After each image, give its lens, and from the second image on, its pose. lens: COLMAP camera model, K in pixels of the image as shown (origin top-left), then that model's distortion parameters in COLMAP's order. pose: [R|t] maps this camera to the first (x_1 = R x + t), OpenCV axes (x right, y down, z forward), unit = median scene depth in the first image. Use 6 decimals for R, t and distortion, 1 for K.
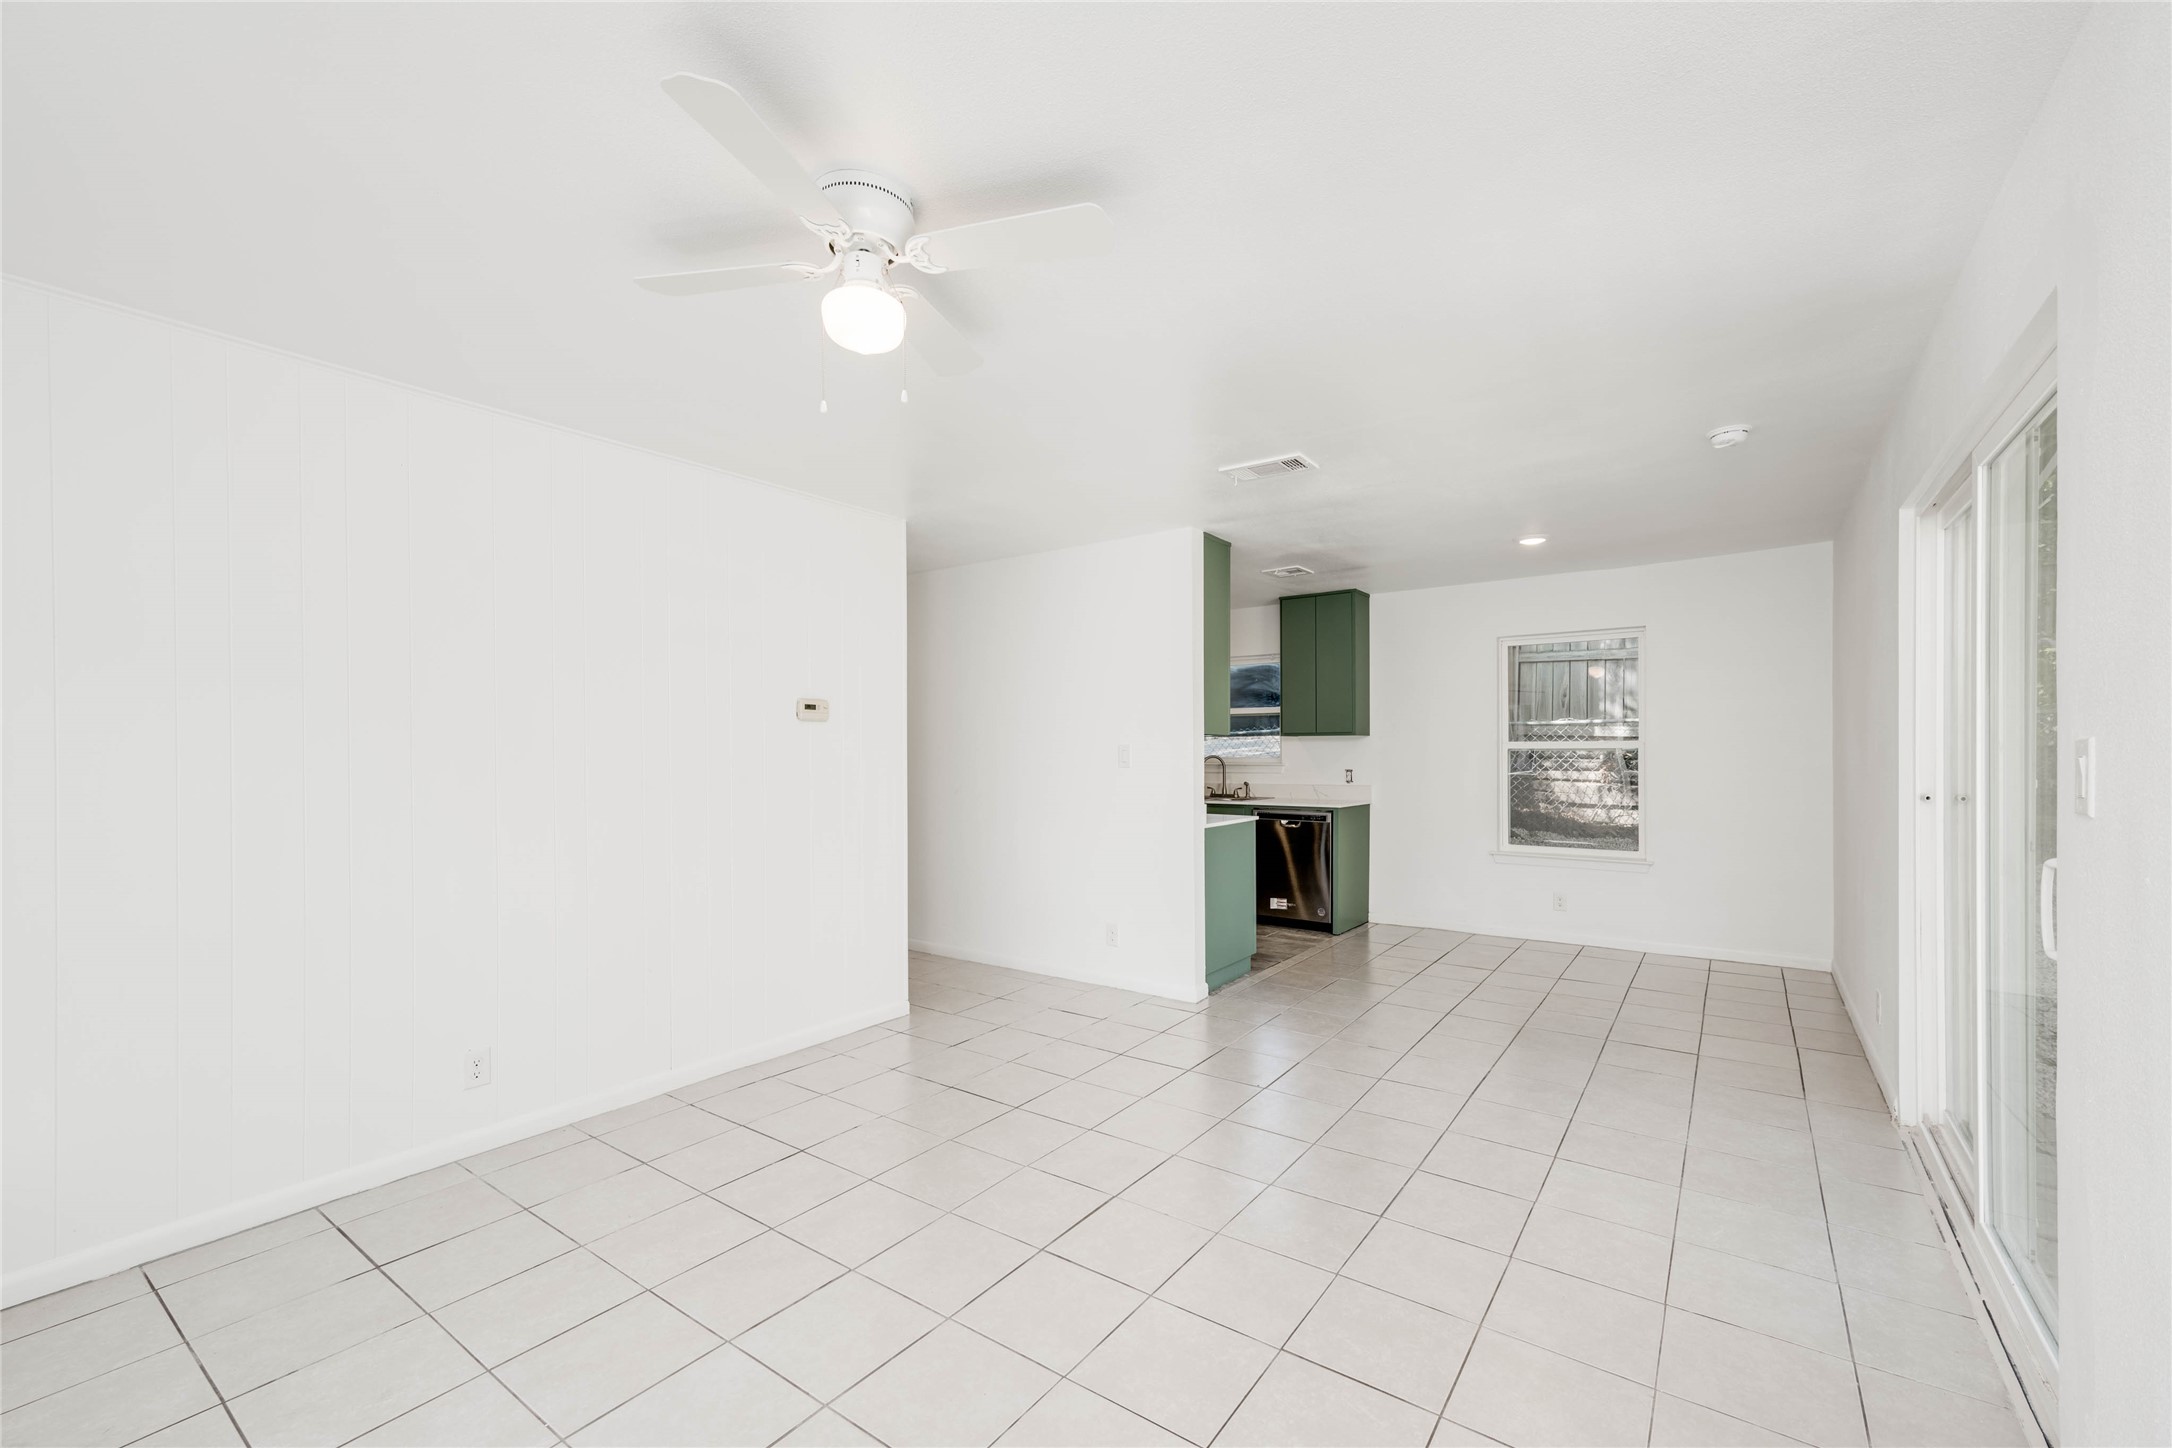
lens RADIAL K [[894.1, 0, 1128.5], [0, 894.1, 742.2], [0, 0, 1]] dist [-0.000550, -0.000056]
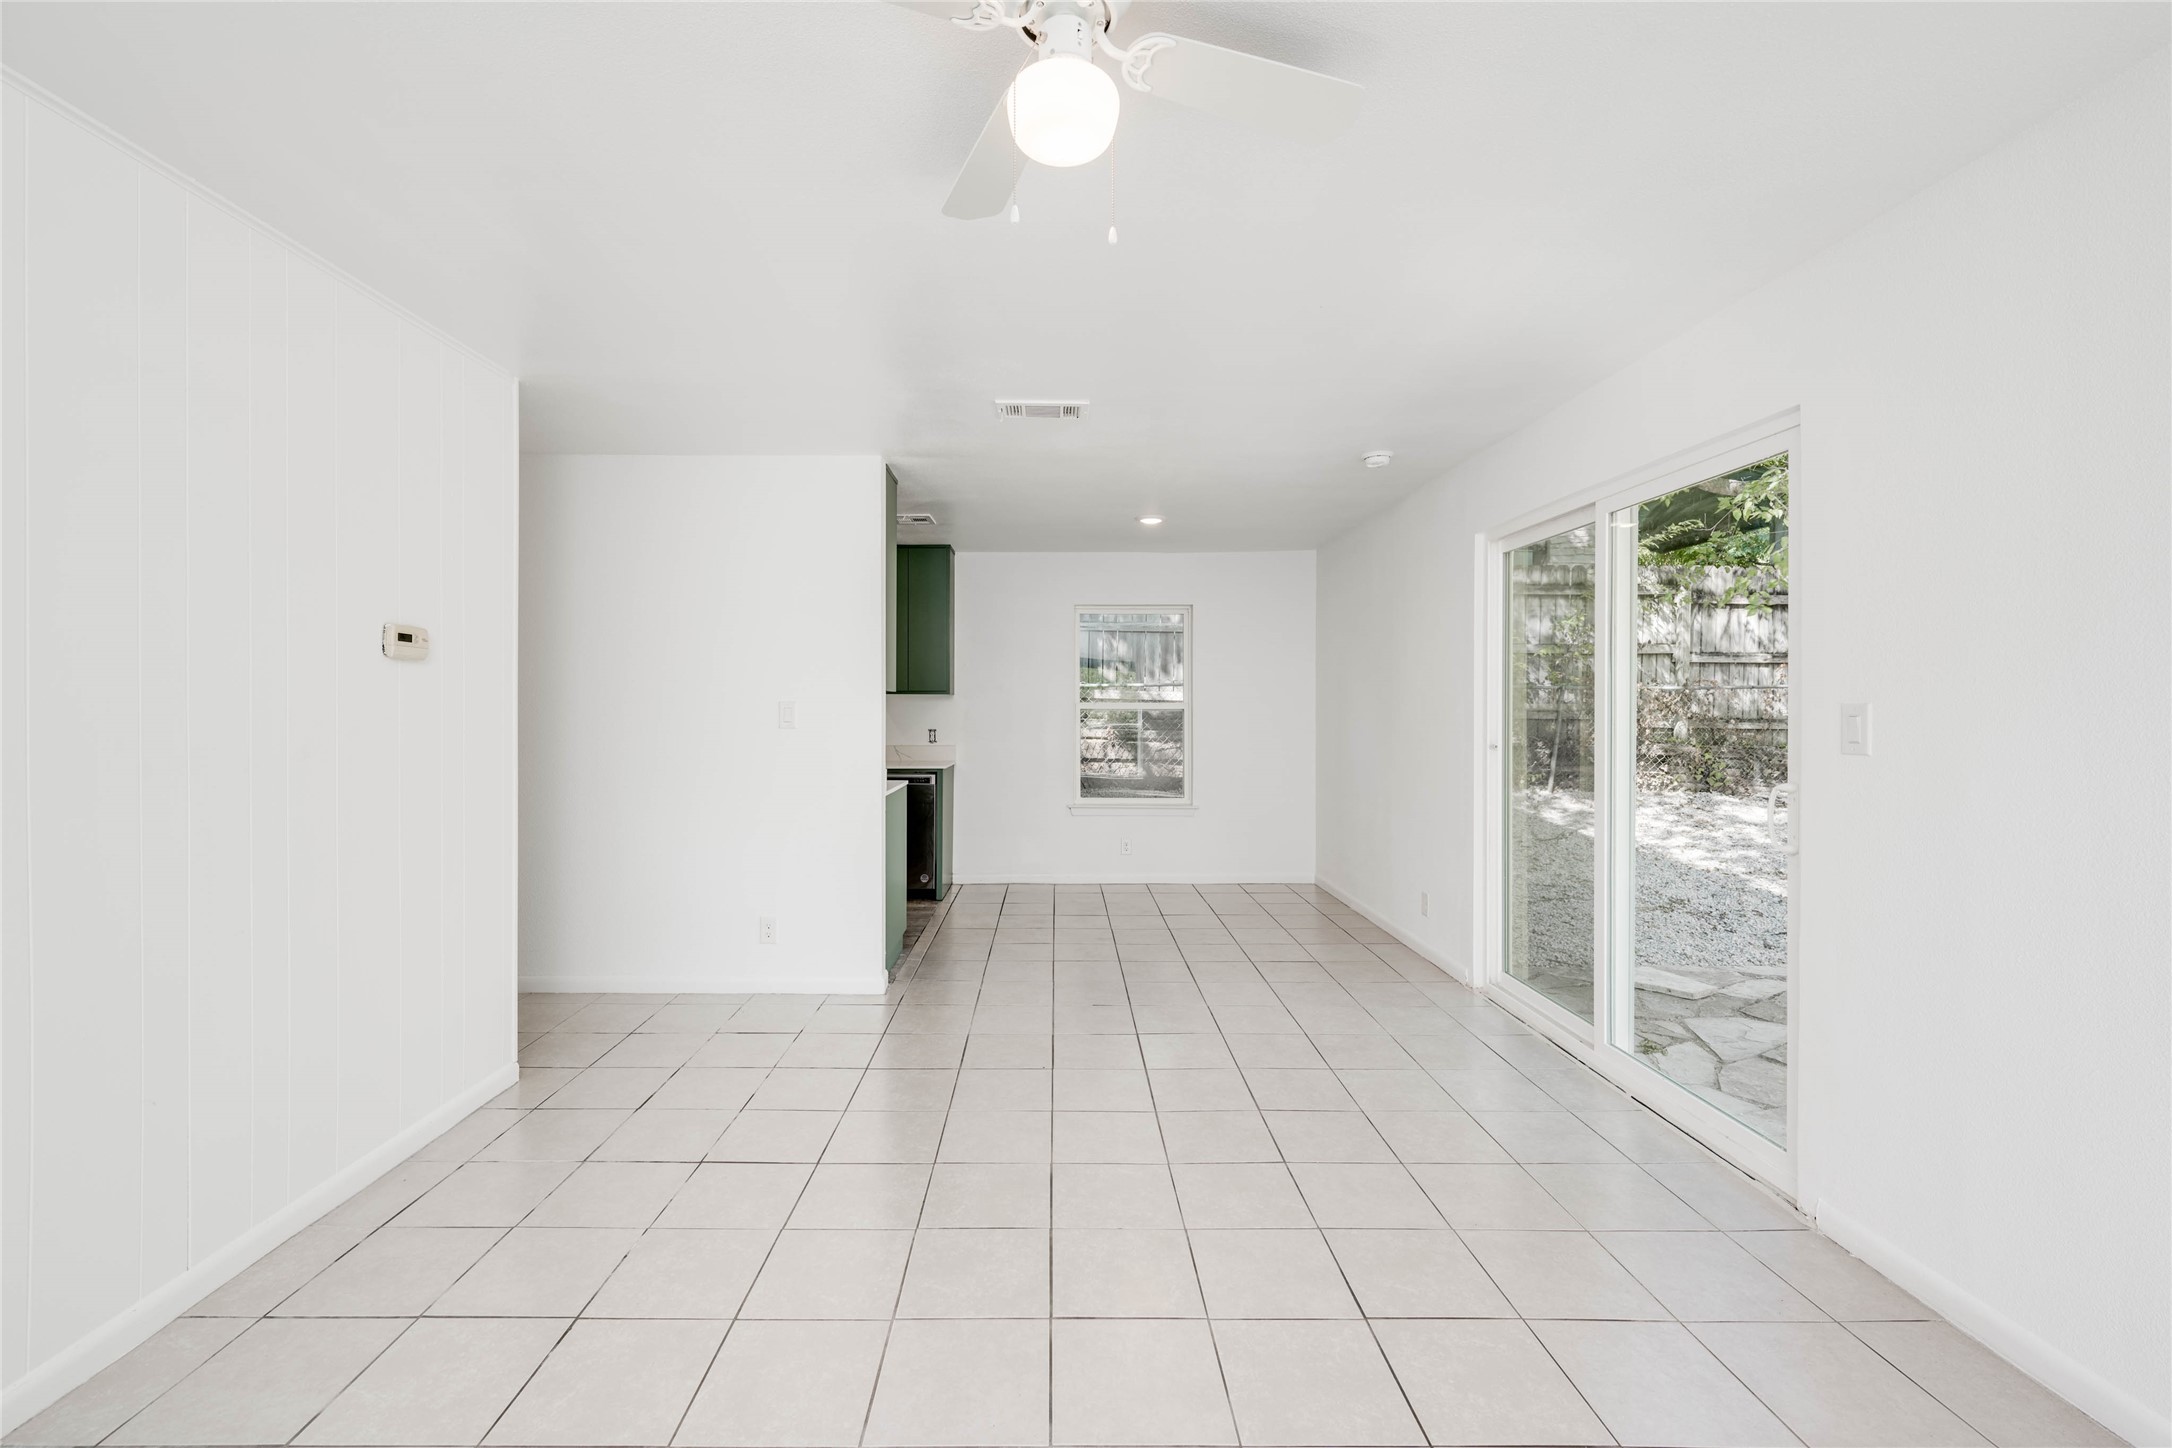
lens RADIAL K [[894.1, 0, 1088.7], [0, 894.1, 706.5], [0, 0, 1]] dist [-0.000550, -0.000056]
pose [[0.811773, 0.007564, 0.583924, -0.243900], [-0.010633, 0.999942, 0.001828, 0.002518], [-0.583876, -0.007693, 0.811806, 0.143100]]
